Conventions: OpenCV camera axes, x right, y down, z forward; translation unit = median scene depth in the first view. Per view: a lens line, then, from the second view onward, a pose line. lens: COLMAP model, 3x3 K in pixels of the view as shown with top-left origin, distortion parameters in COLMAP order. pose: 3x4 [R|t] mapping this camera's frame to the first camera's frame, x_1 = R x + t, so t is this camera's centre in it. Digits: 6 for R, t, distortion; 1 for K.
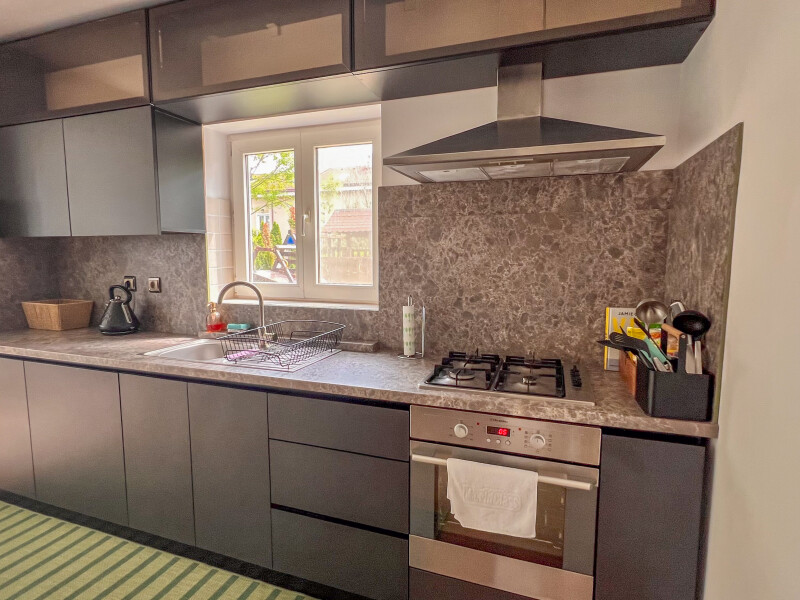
lens RADIAL K [[425.7, 0, 402.5], [0, 425.7, 298.2], [0, 0, 1]] dist [0.002126, -0.000168]
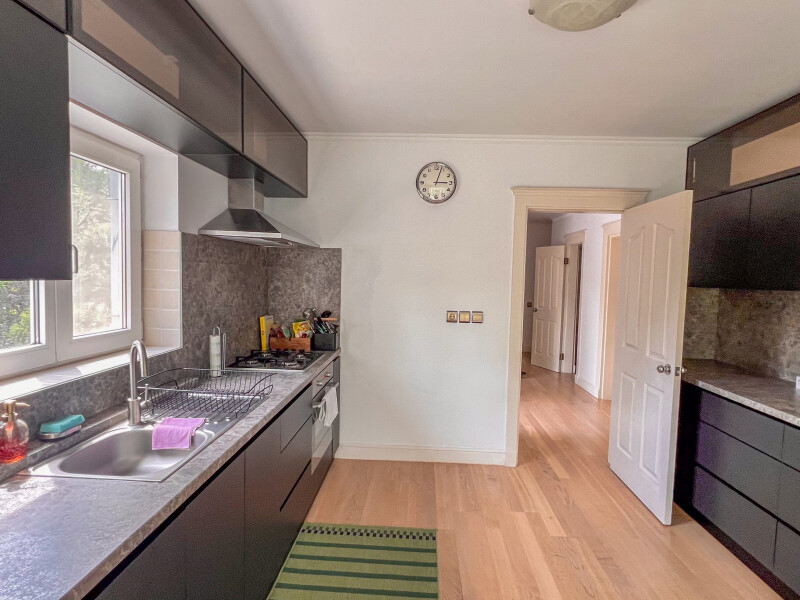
lens RADIAL K [[425.7, 0, 400.9], [0, 425.7, 300.9], [0, 0, 1]] dist [0.002126, -0.000168]
pose [[-0.273888, -0.061739, 0.959778, -1.303075], [0.070479, 0.993966, 0.084050, -0.146046], [-0.959176, 0.090664, -0.267885, 0.805926]]
